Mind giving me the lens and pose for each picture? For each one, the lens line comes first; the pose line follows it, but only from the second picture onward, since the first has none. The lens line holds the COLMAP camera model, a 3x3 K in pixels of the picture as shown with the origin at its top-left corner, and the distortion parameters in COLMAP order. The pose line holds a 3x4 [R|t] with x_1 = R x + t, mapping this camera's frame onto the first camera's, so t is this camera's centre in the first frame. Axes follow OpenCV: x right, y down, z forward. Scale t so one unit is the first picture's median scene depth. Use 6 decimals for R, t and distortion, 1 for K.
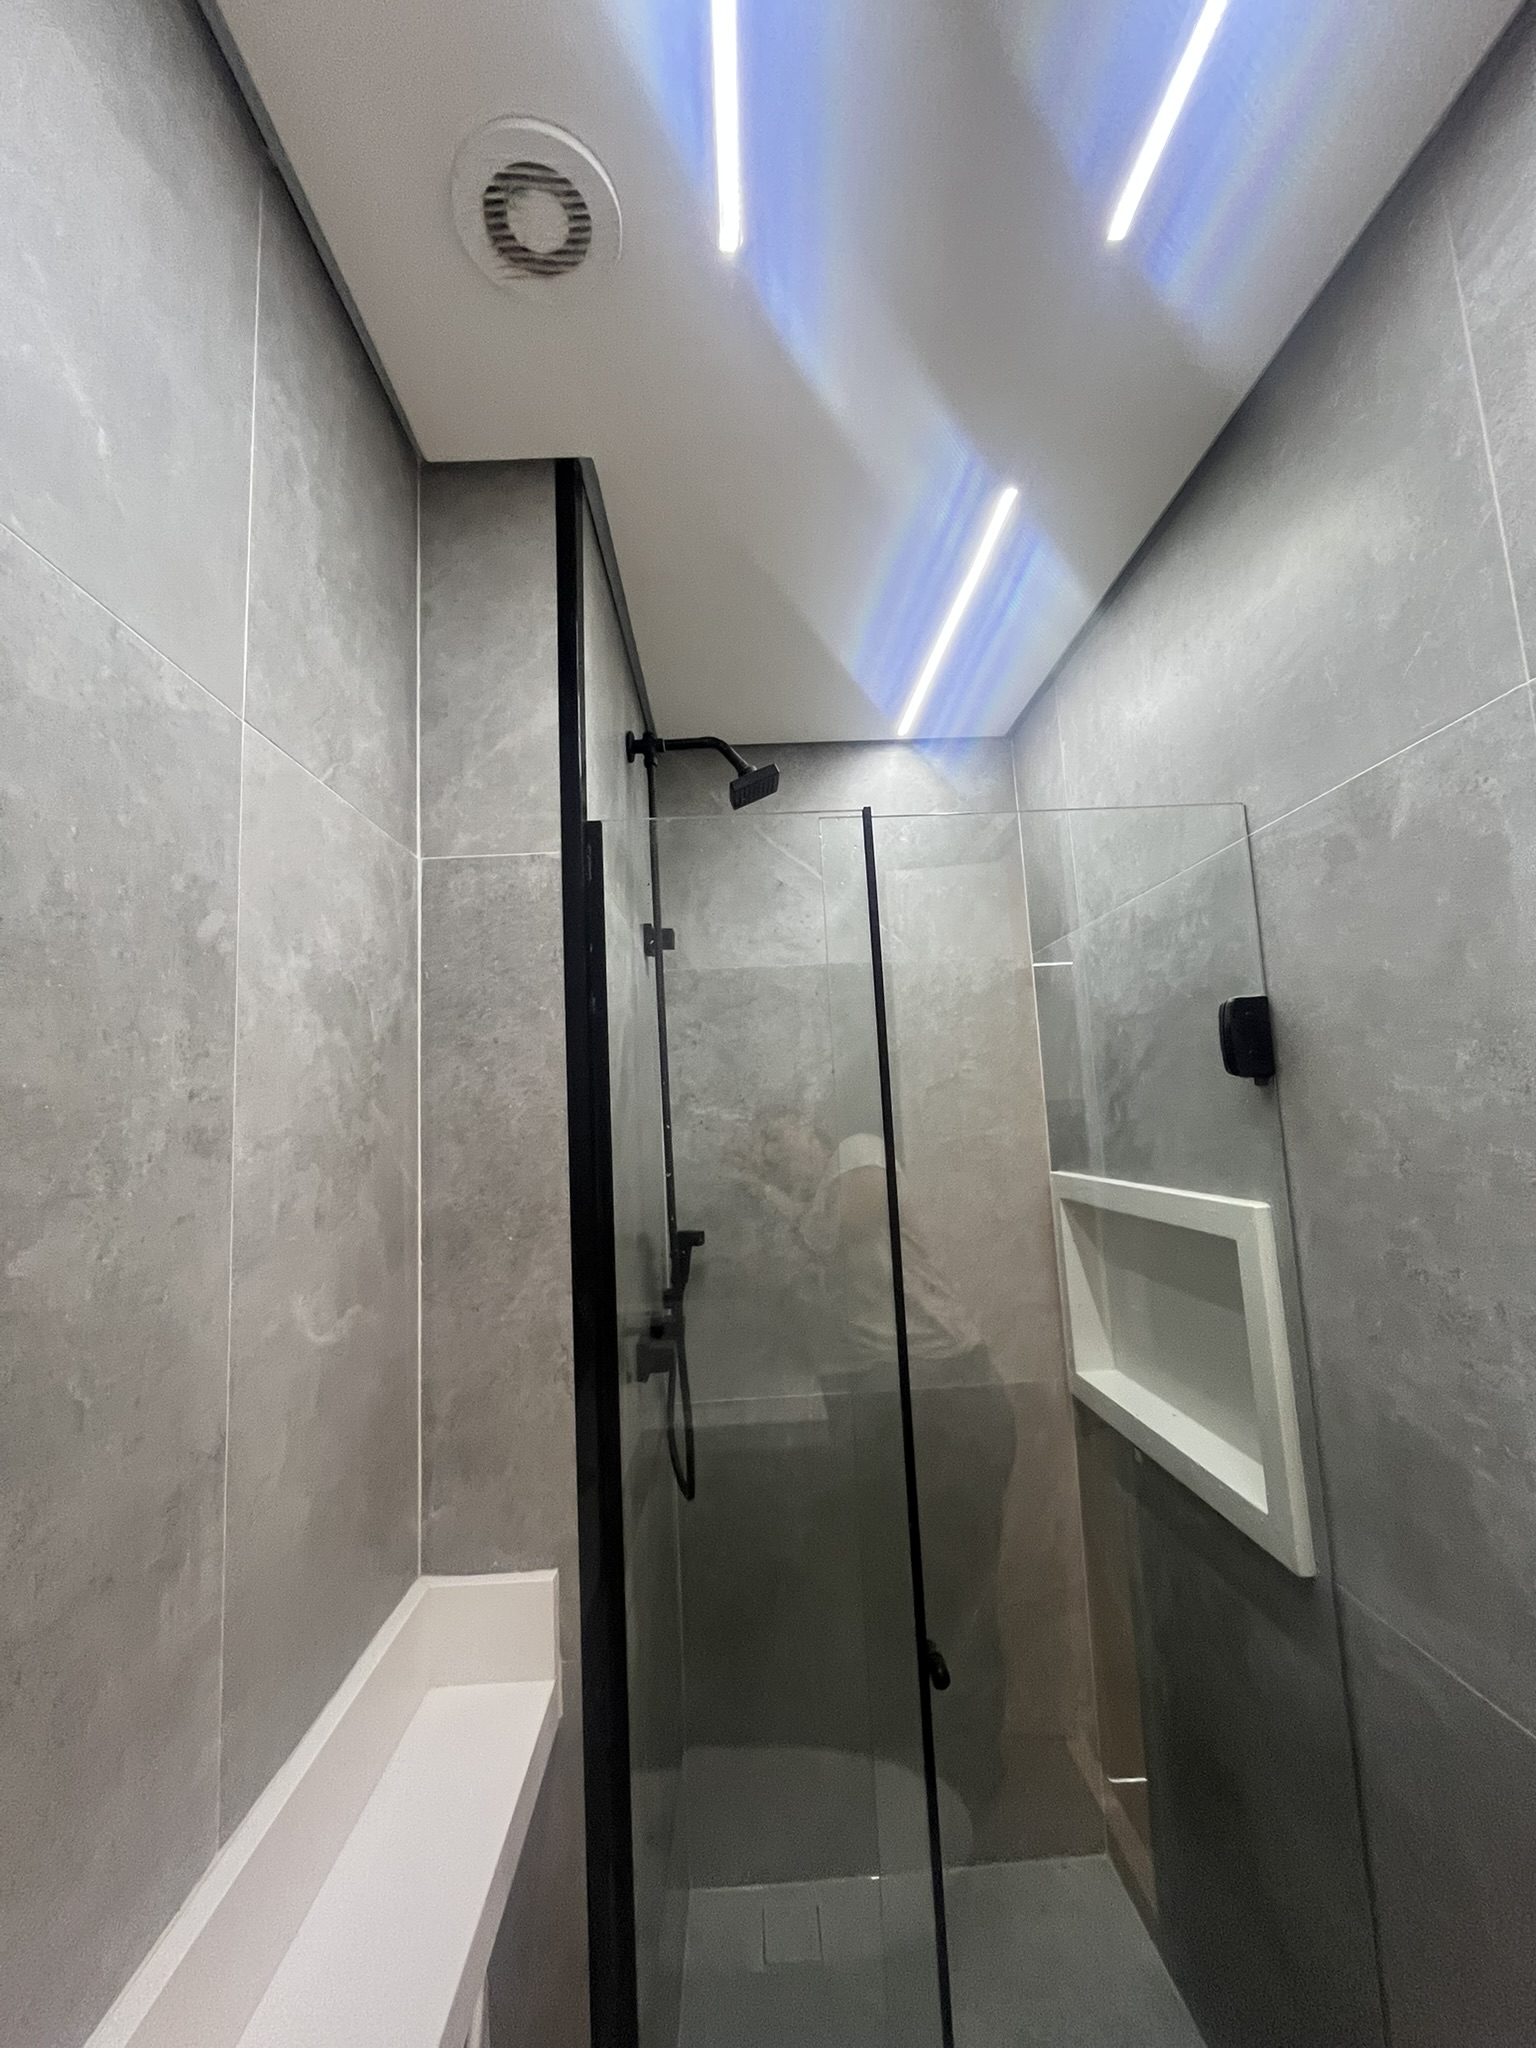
lens RADIAL K [[829.2, 0, 759.2], [0, 829.2, 1025.6], [0, 0, 1]] dist [-0.002417, 0.000058]
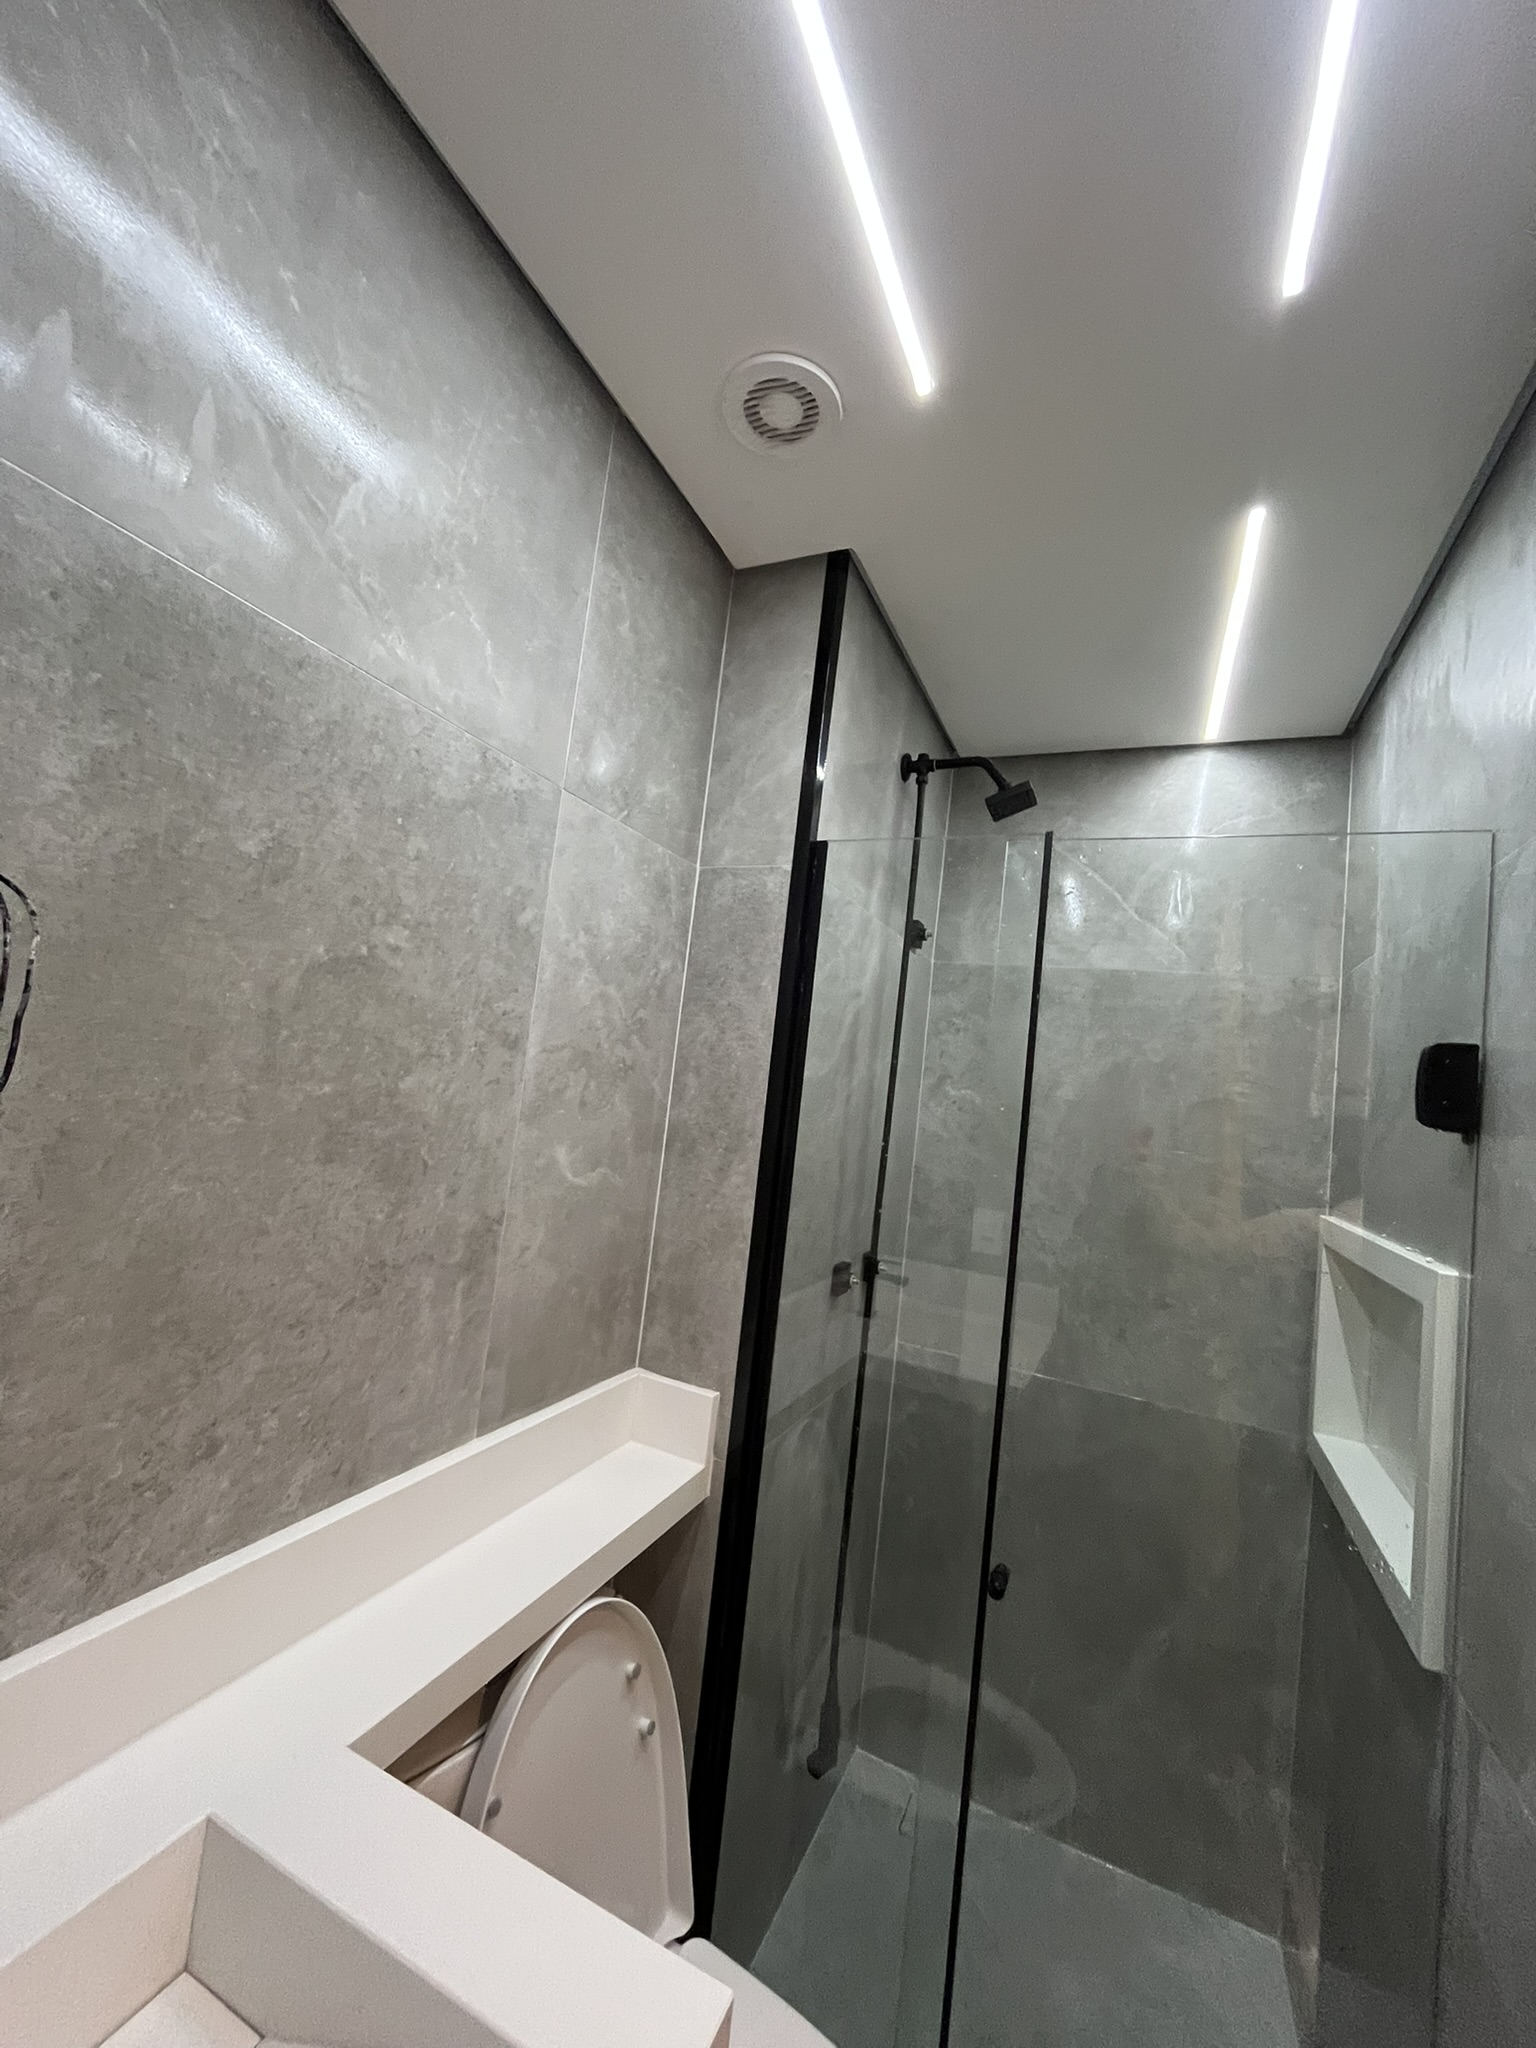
lens RADIAL K [[829.2, 0, 757.5], [0, 829.2, 1027.2], [0, 0, 1]] dist [-0.002417, 0.000058]
pose [[0.883350, 0.116815, -0.453924, 0.325785], [-0.105941, 0.993144, 0.049417, -0.016669], [0.456585, 0.004437, 0.889669, -0.172956]]
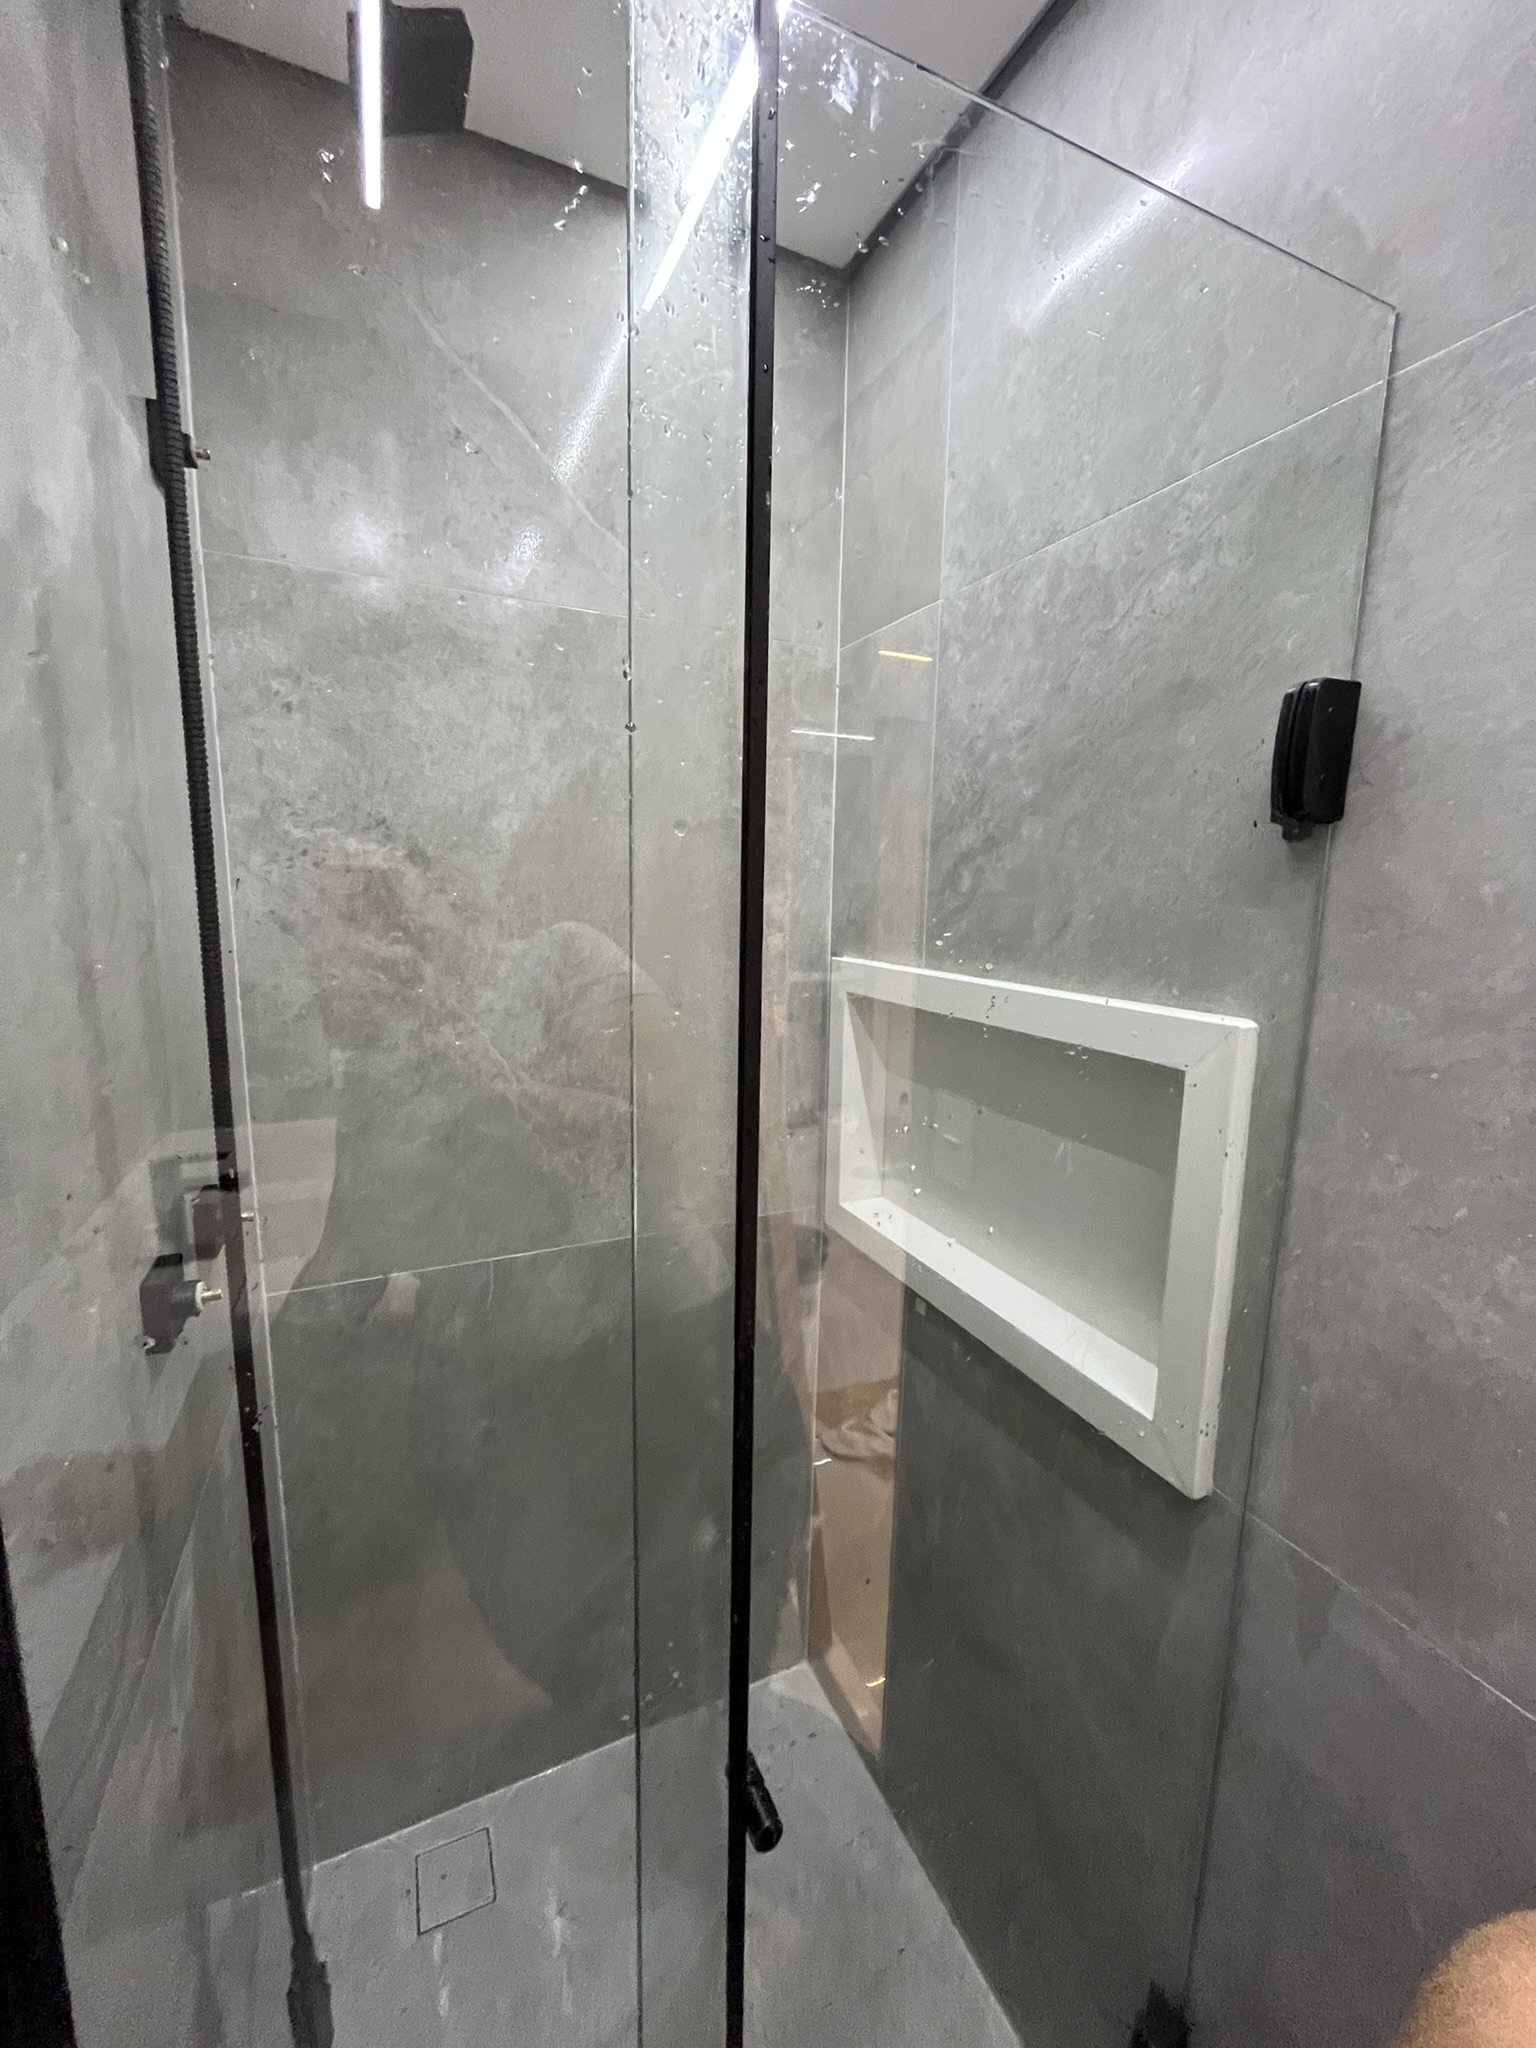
lens RADIAL K [[829.2, 0, 764.7], [0, 829.2, 1023.7], [0, 0, 1]] dist [-0.002417, 0.000058]
pose [[0.917782, 0.002266, 0.397078, -0.008471], [-0.106715, 0.964603, 0.241150, 0.100838], [-0.382476, -0.263697, 0.885537, 0.580286]]
